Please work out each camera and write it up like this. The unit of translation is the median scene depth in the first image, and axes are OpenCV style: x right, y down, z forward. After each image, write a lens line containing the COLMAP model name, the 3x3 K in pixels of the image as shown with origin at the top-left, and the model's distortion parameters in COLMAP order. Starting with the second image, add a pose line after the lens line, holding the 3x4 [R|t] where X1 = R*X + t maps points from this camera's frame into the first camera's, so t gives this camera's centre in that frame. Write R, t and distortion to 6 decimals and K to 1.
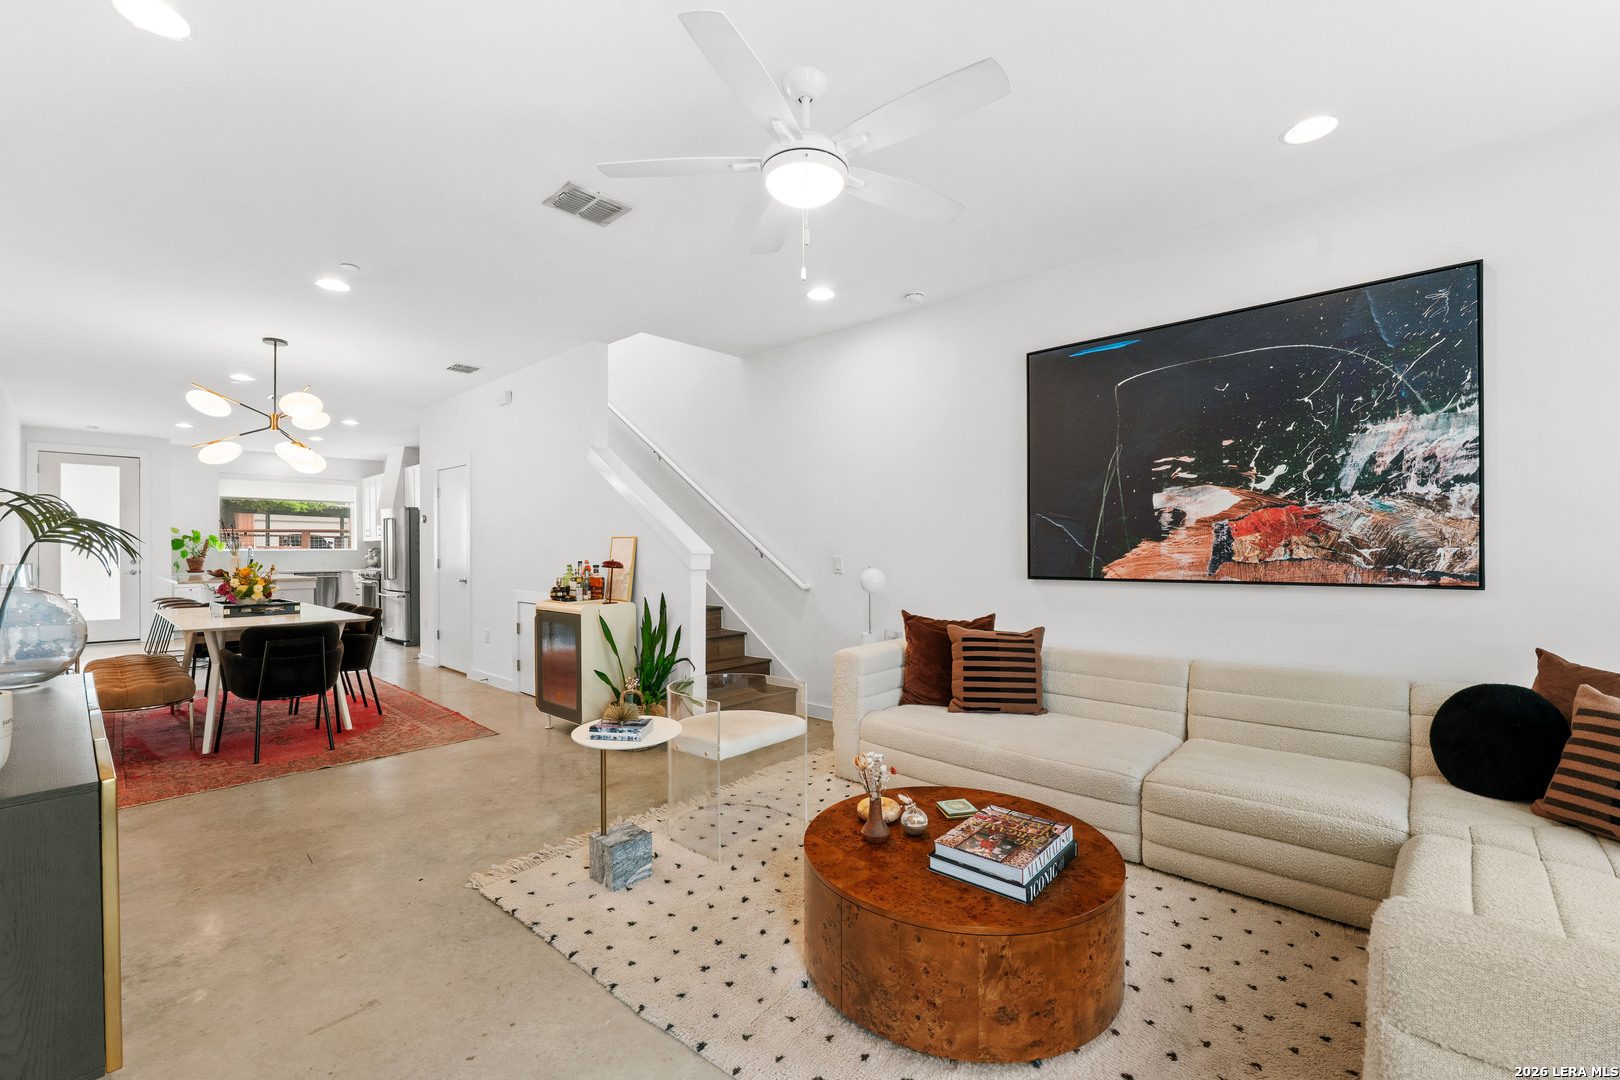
lens RADIAL K [[679.0, 0, 808.5], [0, 679.0, 550.6], [0, 0, 1]] dist [-0.011521, 0.000745]
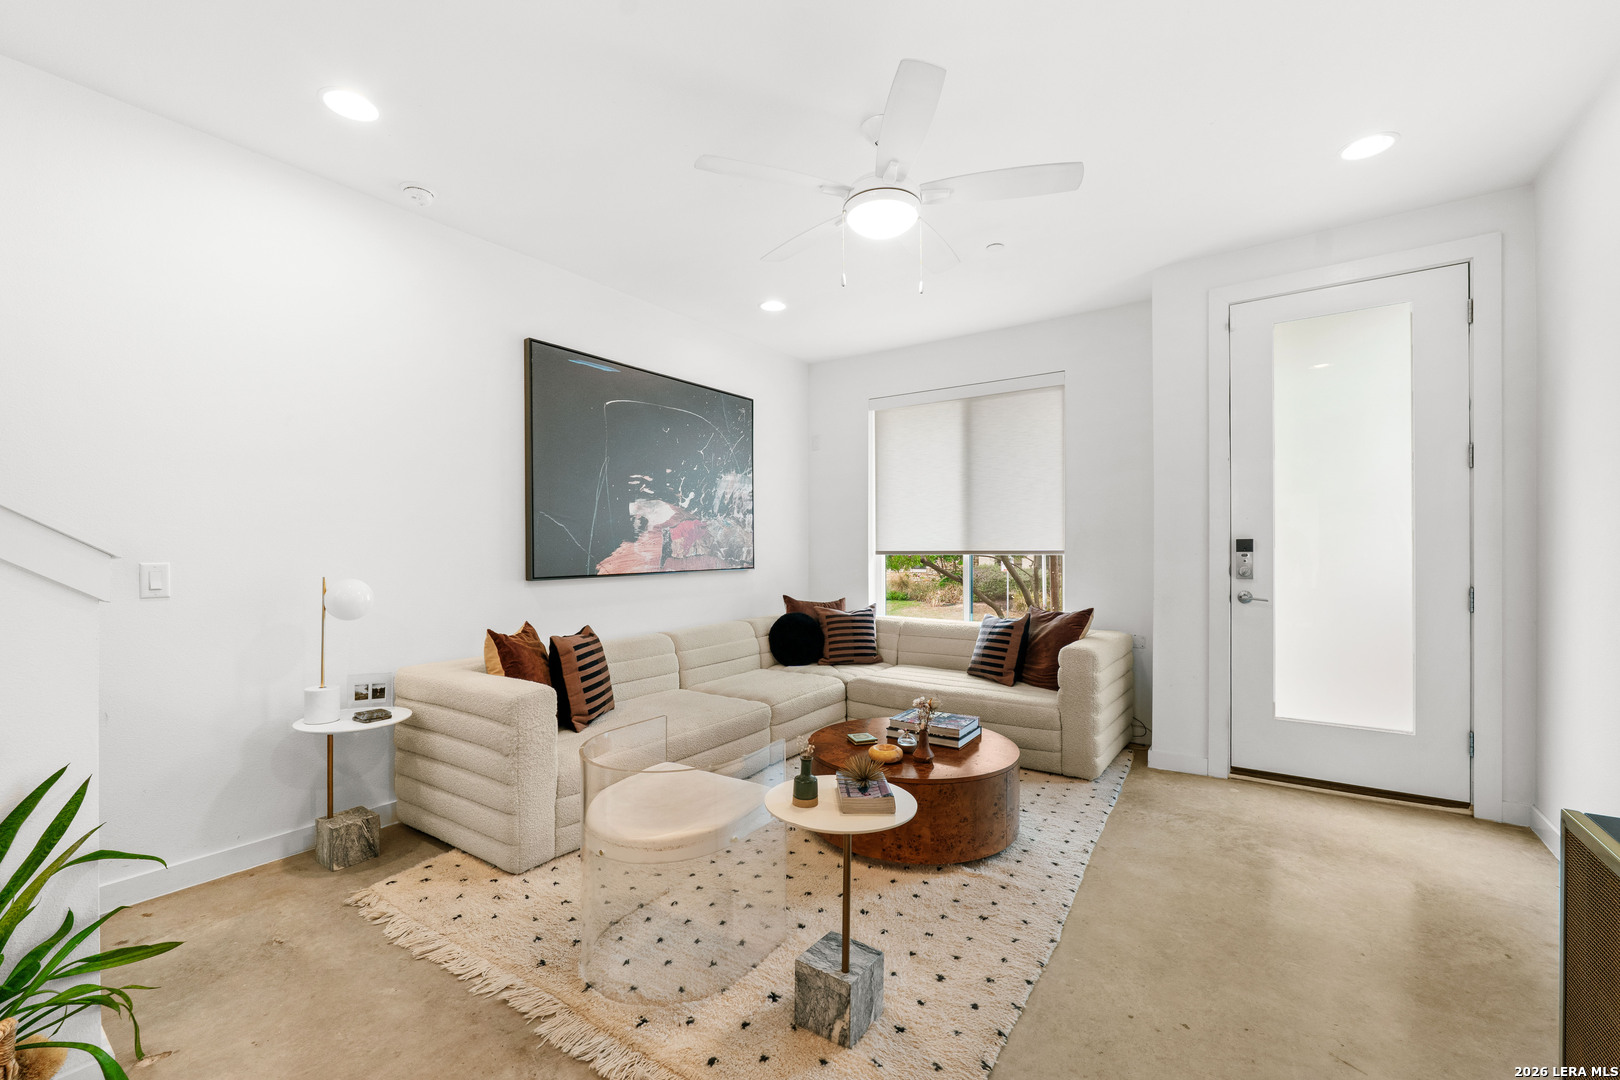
lens RADIAL K [[679.0, 0, 789.7], [0, 679.0, 547.0], [0, 0, 1]] dist [-0.011521, 0.000745]
pose [[-0.115256, 0.006102, 0.993317, -0.534693], [0.006763, 0.999963, -0.005358, 0.002810], [-0.993313, 0.006100, -0.115293, 0.626465]]
